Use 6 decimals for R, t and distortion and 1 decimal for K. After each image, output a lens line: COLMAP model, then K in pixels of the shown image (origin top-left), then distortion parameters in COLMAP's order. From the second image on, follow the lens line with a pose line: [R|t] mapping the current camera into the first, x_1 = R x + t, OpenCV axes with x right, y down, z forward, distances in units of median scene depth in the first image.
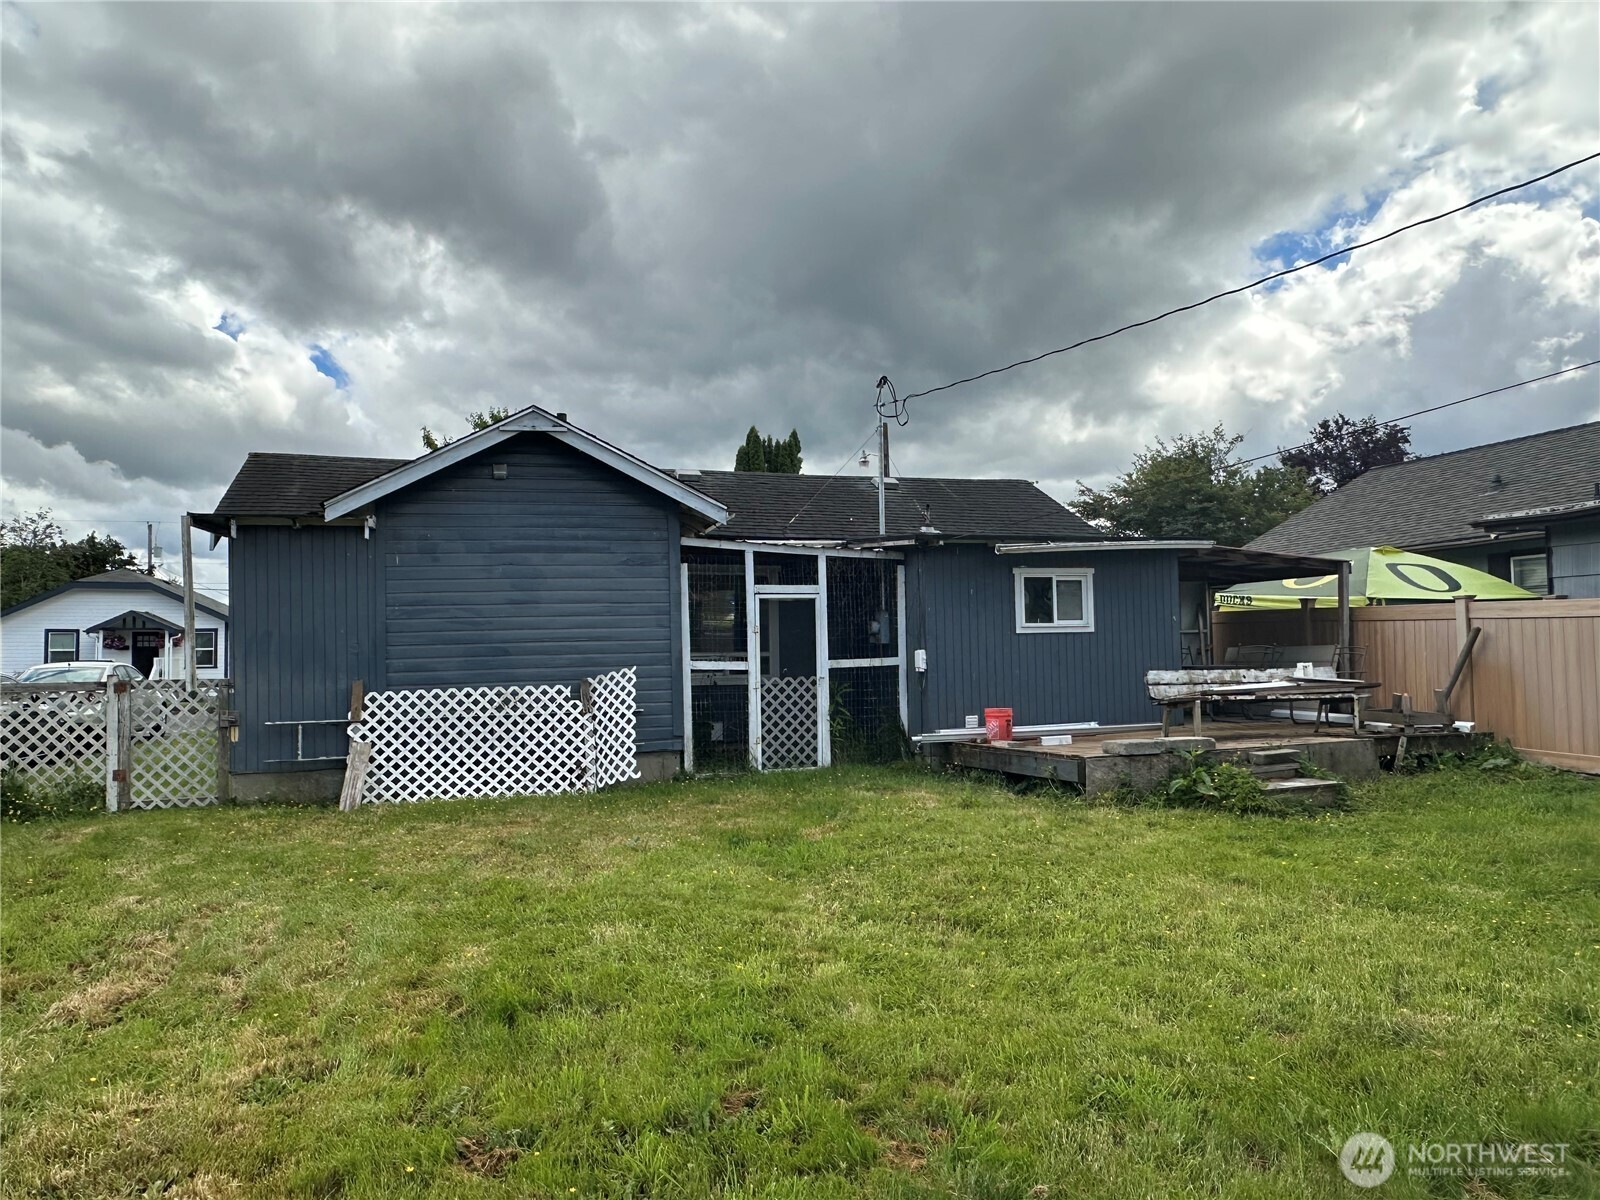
lens RADIAL K [[1145.5, 0, 797.9], [0, 1145.5, 598.5], [0, 0, 1]] dist [-0.007134, -0.004640]
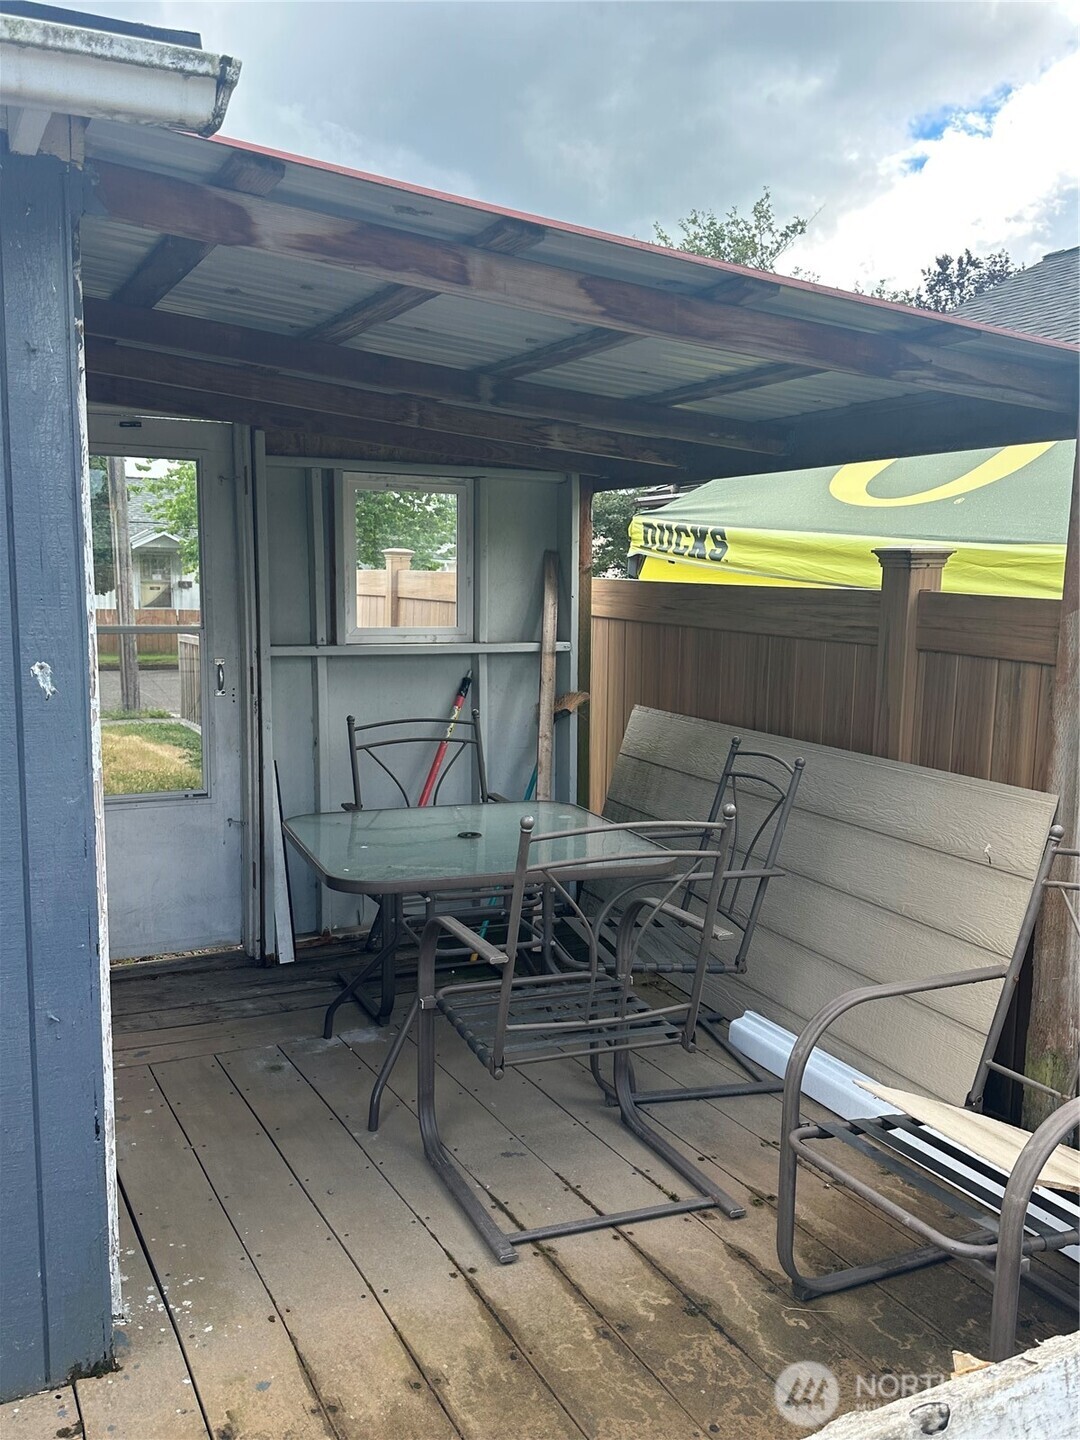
lens RADIAL K [[1258.1, 0, 541.0], [0, 1258.1, 723.2], [0, 0, 1]] dist [0.002019, -0.001121]
pose [[0.988483, 0.006788, 0.151181, 0.286632], [-0.031330, 0.986529, 0.160557, -0.003223], [-0.148055, -0.163444, 0.975380, 0.650720]]
